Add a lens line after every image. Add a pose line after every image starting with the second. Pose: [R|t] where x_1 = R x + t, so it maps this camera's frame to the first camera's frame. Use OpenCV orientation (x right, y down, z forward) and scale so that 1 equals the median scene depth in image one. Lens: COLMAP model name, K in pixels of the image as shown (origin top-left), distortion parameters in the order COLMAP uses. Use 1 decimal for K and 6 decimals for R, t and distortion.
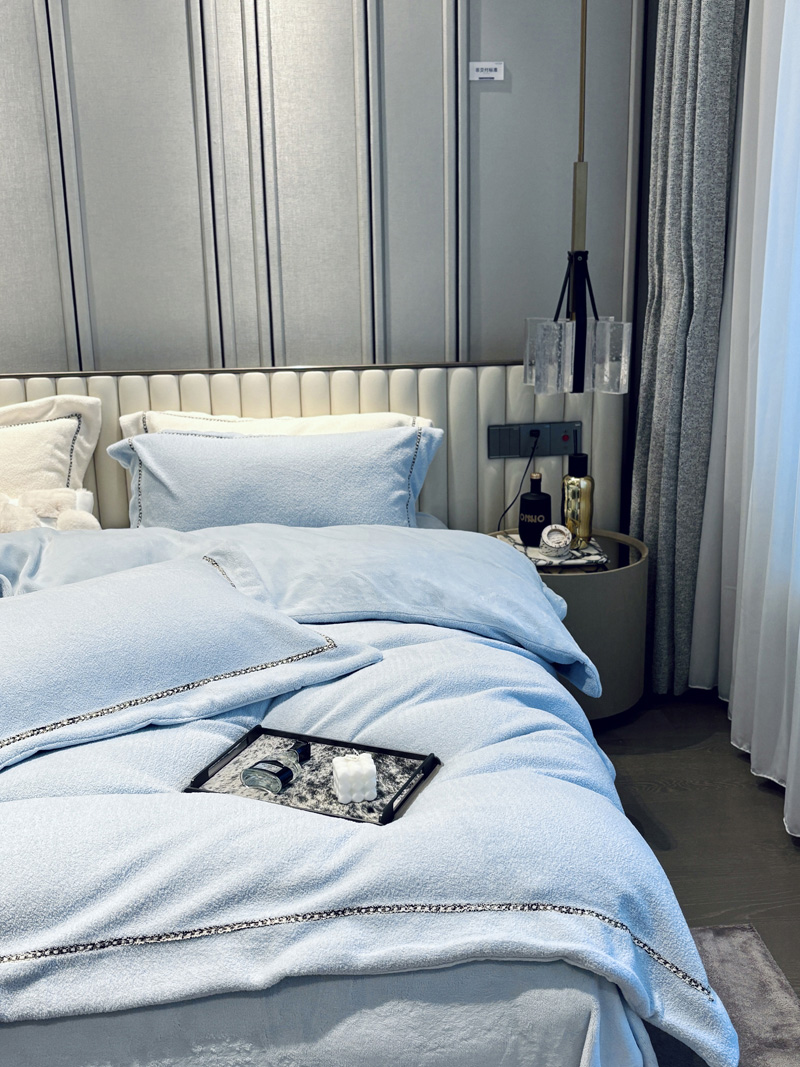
lens RADIAL K [[1201.8, 0, 401.1], [0, 1201.8, 533.6], [0, 0, 1]] dist [0.048255, 0.000000]
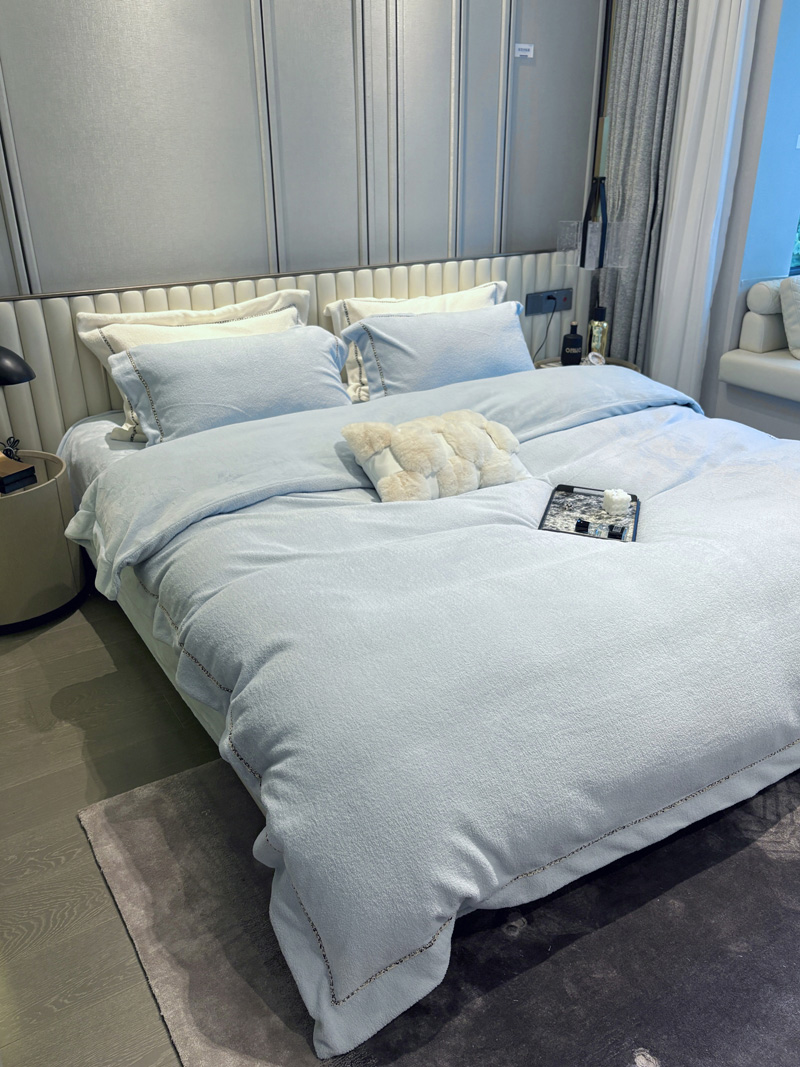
lens RADIAL K [[848.5, 0, 399.1], [0, 848.5, 554.2], [0, 0, 1]] dist [-0.022029, 0.013984]
pose [[0.898264, -0.188730, 0.396867, -0.598606], [0.119657, 0.974002, 0.192358, 0.007781], [-0.422853, -0.125301, 0.897494, 0.044758]]
